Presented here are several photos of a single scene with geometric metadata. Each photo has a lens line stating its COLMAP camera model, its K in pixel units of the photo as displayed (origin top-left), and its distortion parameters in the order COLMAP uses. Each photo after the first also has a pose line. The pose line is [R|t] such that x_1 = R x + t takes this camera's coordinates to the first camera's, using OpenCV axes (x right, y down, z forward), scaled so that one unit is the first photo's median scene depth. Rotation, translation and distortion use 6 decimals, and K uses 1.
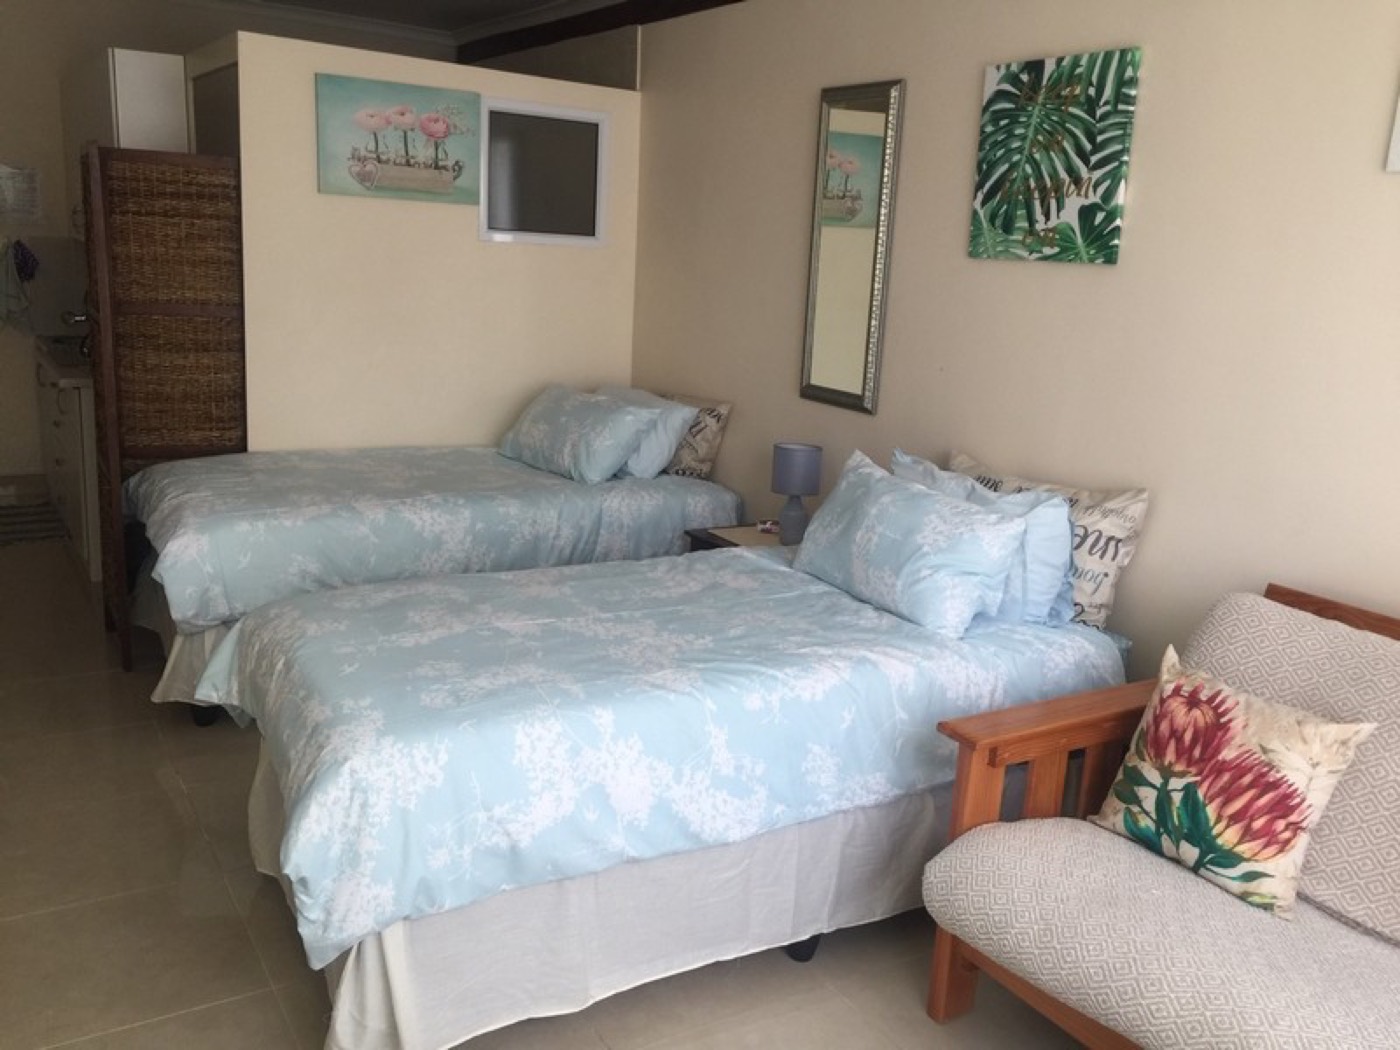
lens RADIAL K [[1209.1, 0, 700.0], [0, 1209.1, 525.0], [0, 0, 1]] dist [0.012871, 0.006012]
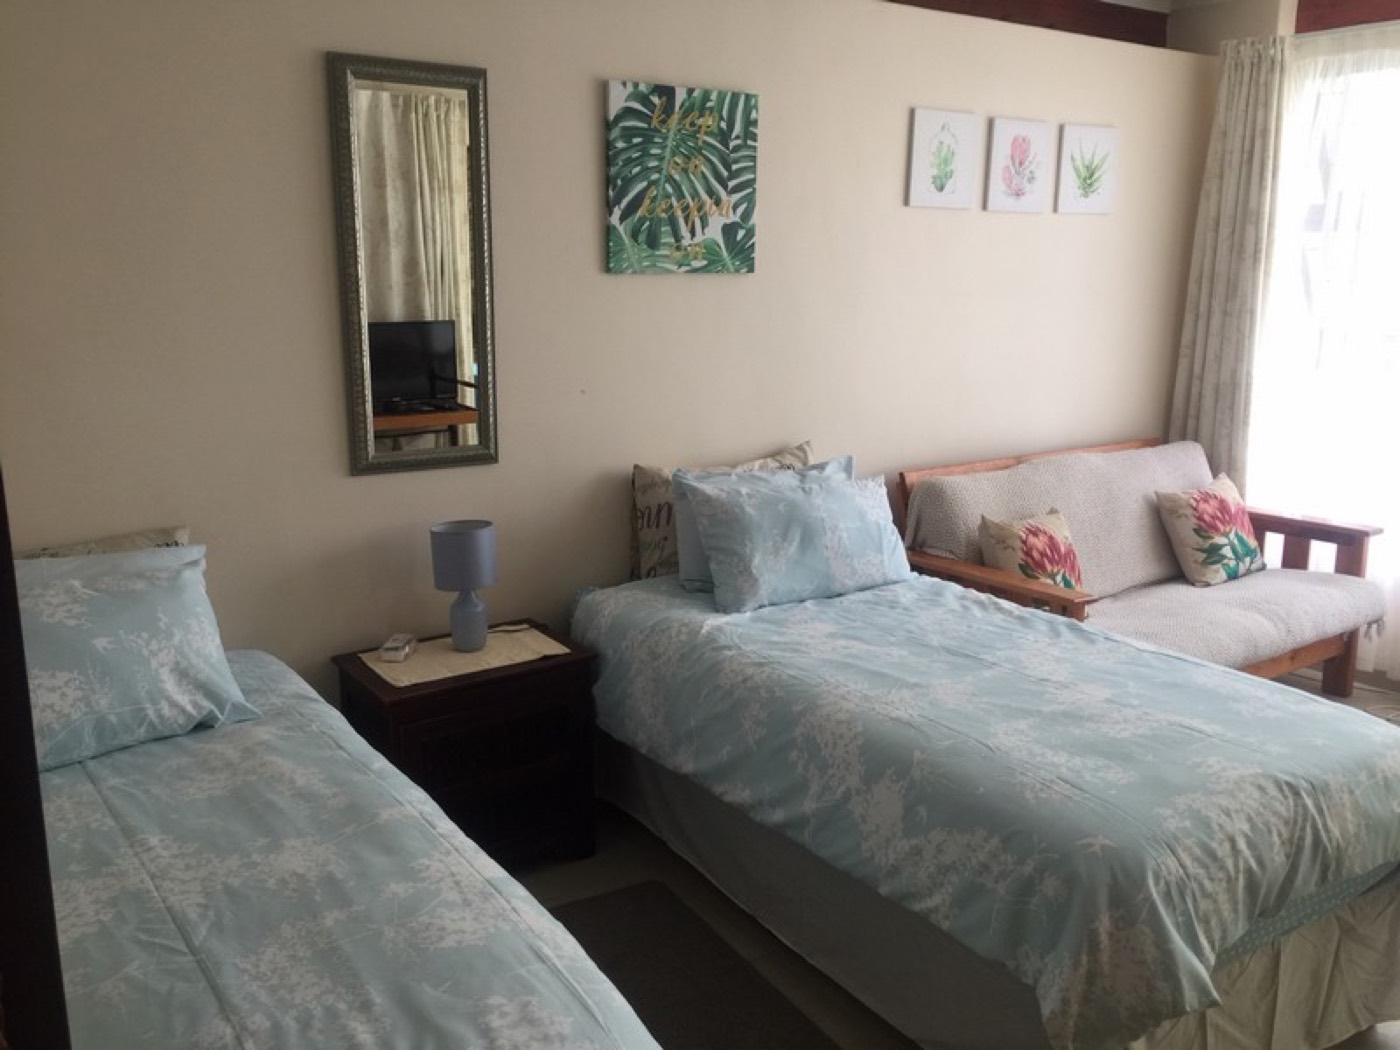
lens RADIAL K [[1195.1, 0, 700.0], [0, 1195.1, 525.0], [0, 0, 1]] dist [0.077744, -0.110218]
pose [[-0.036568, -0.288455, 0.956795, -0.862918], [0.206352, 0.934622, 0.289657, -0.328606], [-0.977794, 0.208029, 0.025346, 1.042649]]
